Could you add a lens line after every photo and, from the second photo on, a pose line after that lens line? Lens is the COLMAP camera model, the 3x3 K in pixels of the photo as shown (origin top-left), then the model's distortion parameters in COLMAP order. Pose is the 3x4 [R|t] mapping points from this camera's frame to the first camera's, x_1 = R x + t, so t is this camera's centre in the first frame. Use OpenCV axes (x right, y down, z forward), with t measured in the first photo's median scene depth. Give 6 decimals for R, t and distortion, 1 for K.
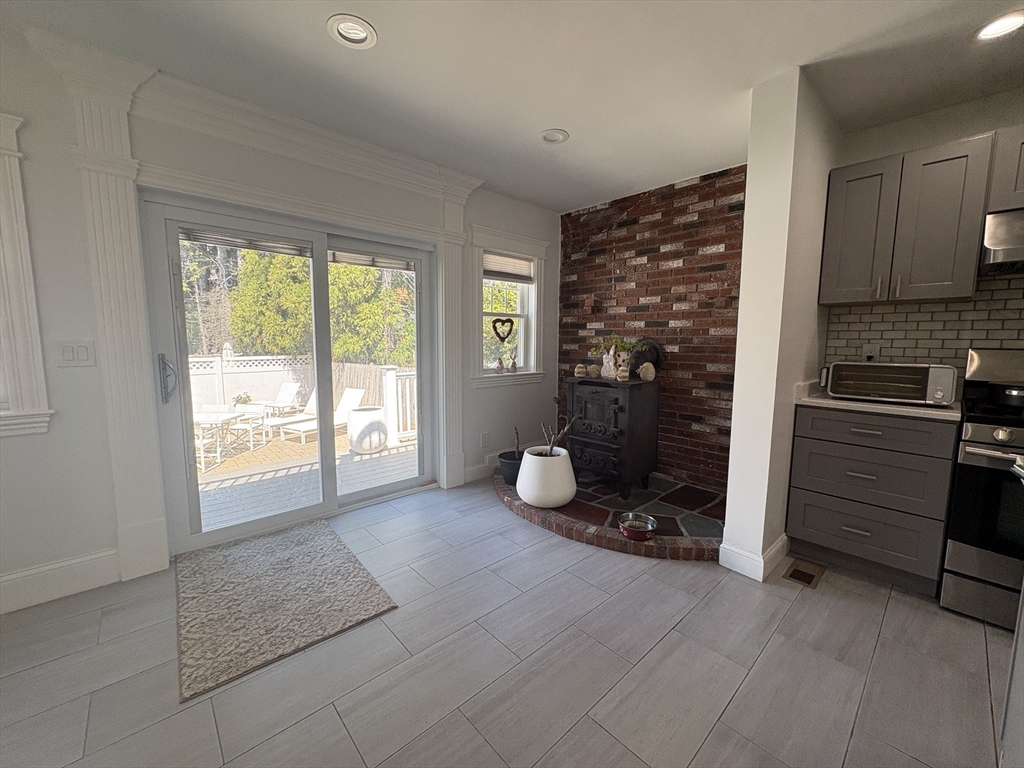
lens RADIAL K [[406.8, 0, 513.5], [0, 406.8, 383.4], [0, 0, 1]] dist [0.000482, -0.000190]
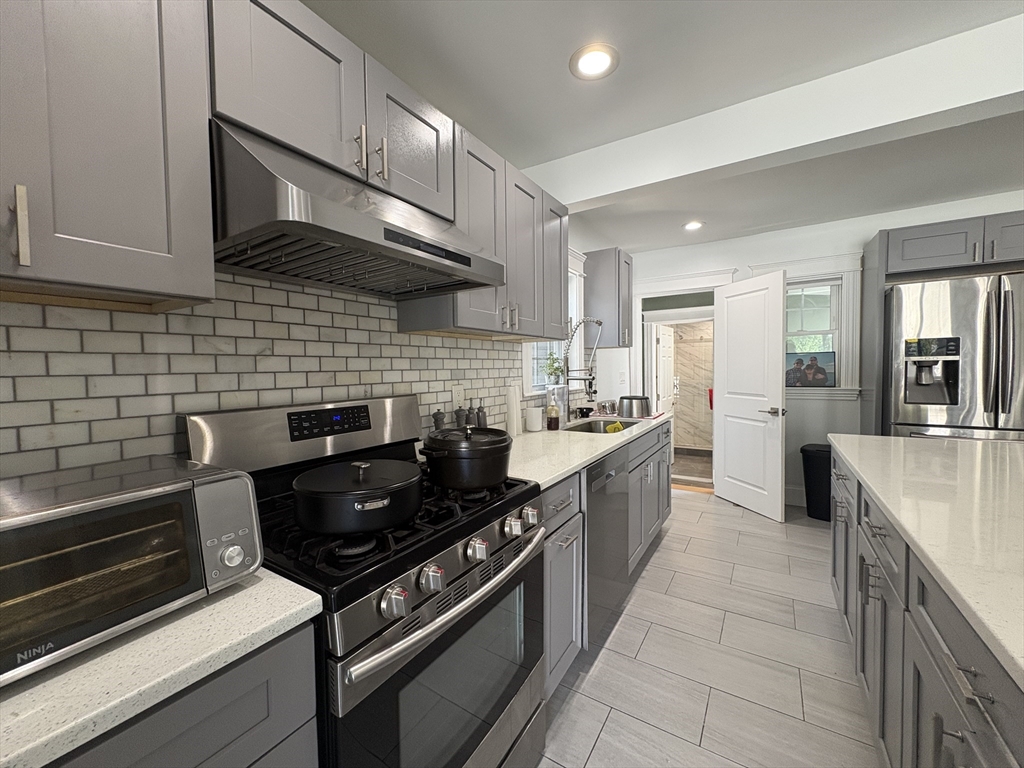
lens RADIAL K [[406.8, 0, 507.8], [0, 406.8, 383.2], [0, 0, 1]] dist [0.000482, -0.000190]
pose [[-0.251641, -0.036681, 0.967125, 0.537523], [0.123038, 0.989961, 0.069561, -0.099478], [-0.959968, 0.136498, -0.244601, 0.696543]]
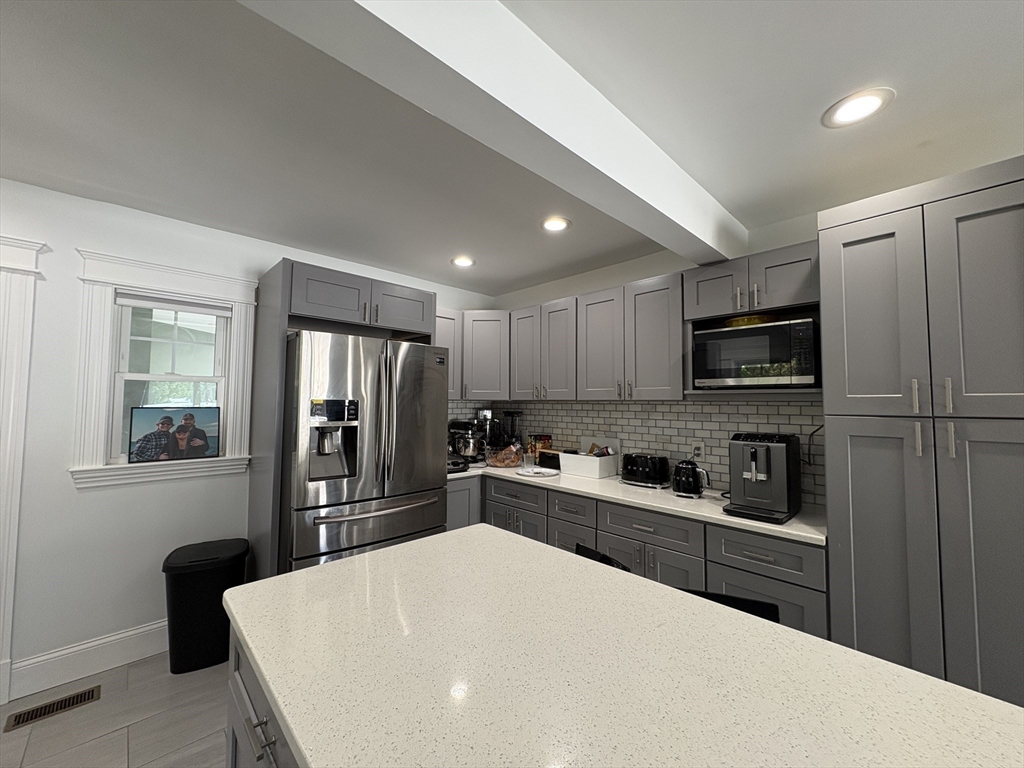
lens RADIAL K [[406.8, 0, 511.5], [0, 406.8, 384.7], [0, 0, 1]] dist [0.000482, -0.000190]
pose [[-0.999818, -0.012955, -0.013973, 0.932371], [-0.013785, 0.998041, 0.061033, -0.099301], [0.013155, 0.061215, -0.998038, 0.239041]]
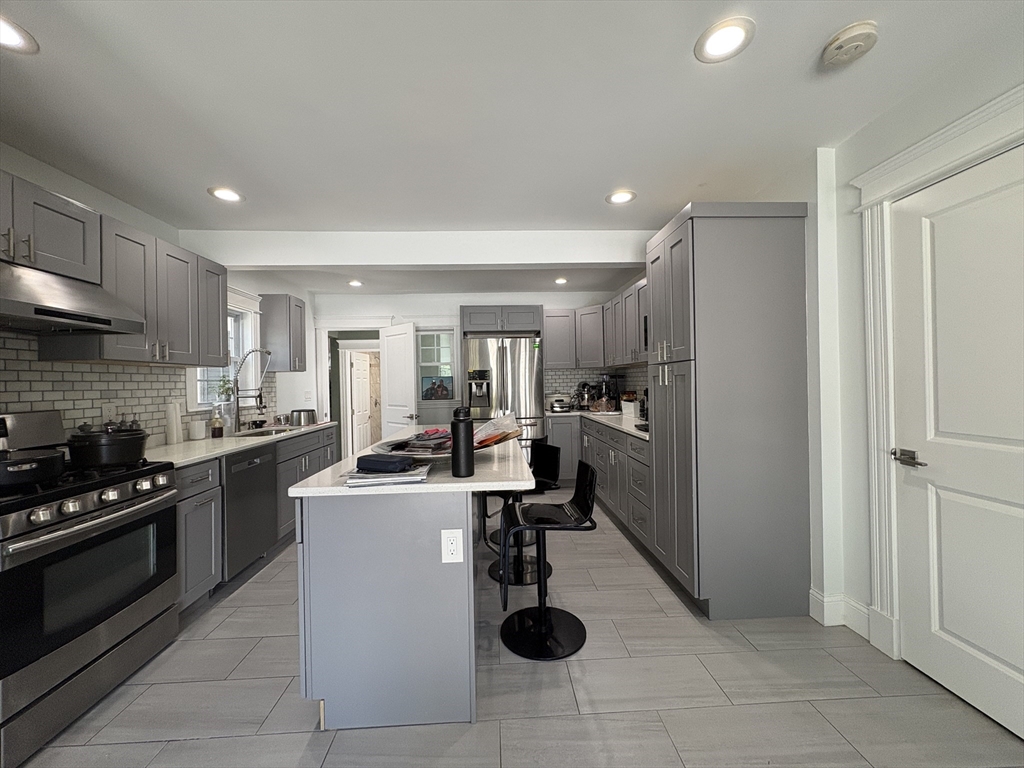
lens RADIAL K [[406.8, 0, 509.6], [0, 406.8, 381.8], [0, 0, 1]] dist [0.000482, -0.000190]
pose [[-0.764569, 0.012065, 0.644429, -0.076480], [0.088247, 0.992369, 0.086120, -0.102242], [-0.638473, 0.122713, -0.759799, 0.719168]]
